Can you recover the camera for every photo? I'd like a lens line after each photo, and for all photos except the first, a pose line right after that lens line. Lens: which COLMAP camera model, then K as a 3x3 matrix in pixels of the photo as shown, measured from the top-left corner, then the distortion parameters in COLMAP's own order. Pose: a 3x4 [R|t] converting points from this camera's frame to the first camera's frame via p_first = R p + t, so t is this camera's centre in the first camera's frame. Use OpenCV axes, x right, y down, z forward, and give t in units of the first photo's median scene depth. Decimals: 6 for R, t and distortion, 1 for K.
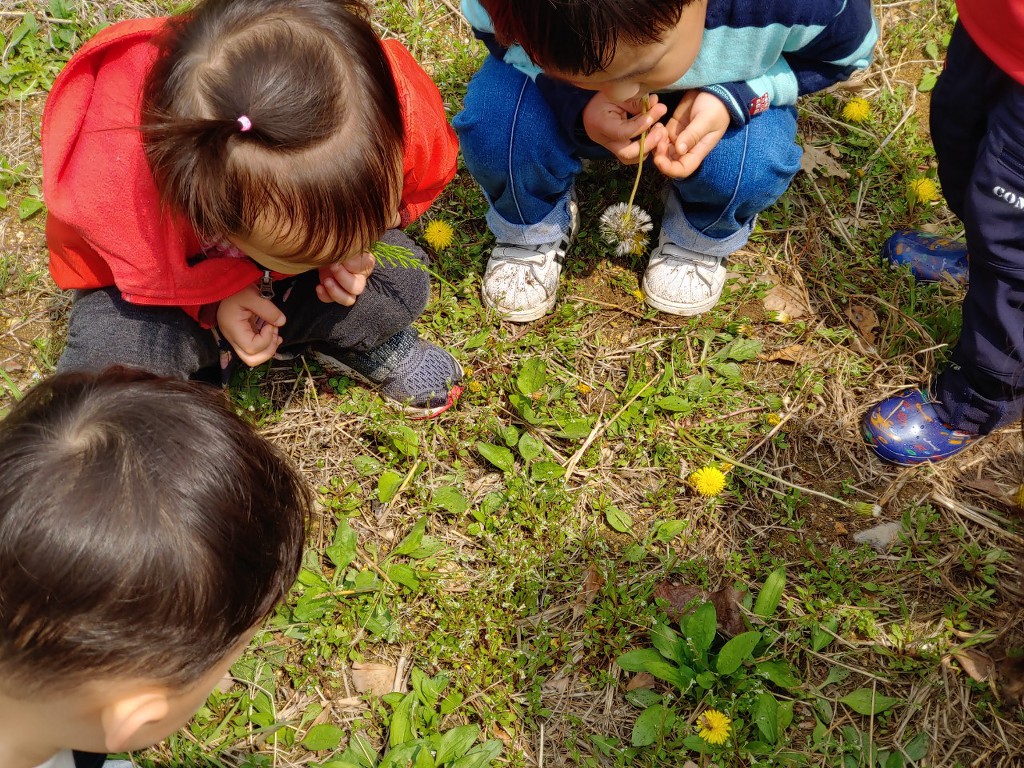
lens RADIAL K [[1489.8, 0, 513.0], [0, 1489.8, 383.0], [0, 0, 1]] dist [0.366314, 0.000000]
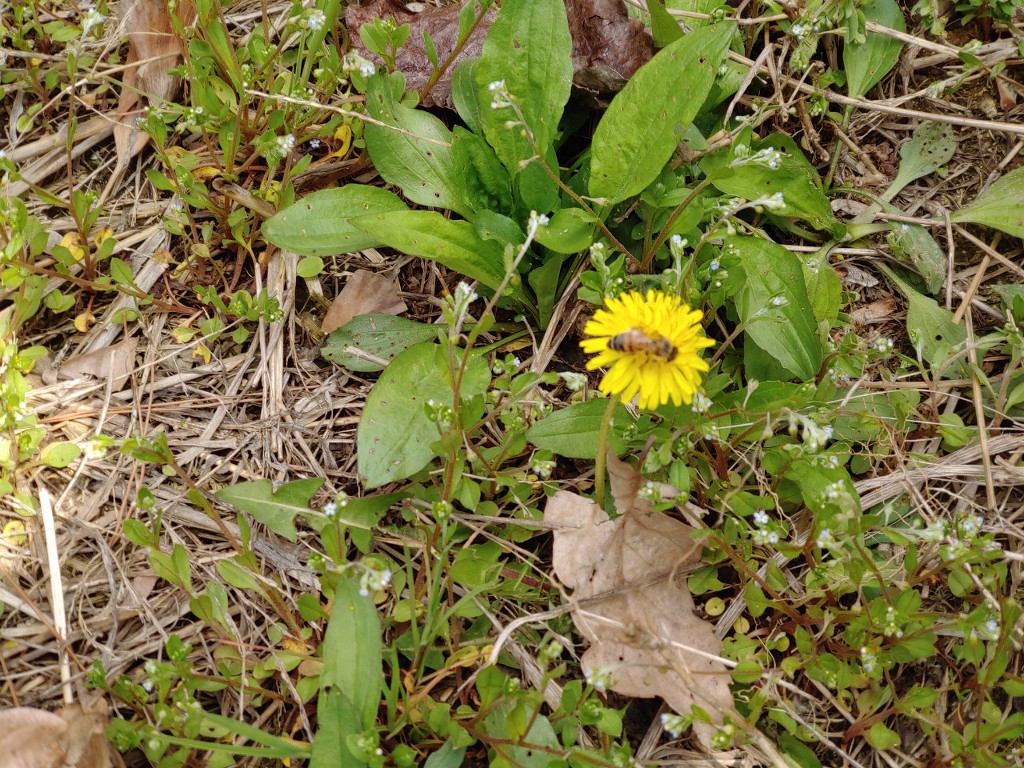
lens RADIAL K [[1489.8, 0, 513.0], [0, 1489.8, 383.6], [0, 0, 1]] dist [0.366314, 0.000000]
pose [[0.966037, -0.197599, 0.166517, 0.059210], [0.170374, 0.971553, 0.164490, 0.168364], [-0.194283, -0.130533, 0.972222, 0.686635]]
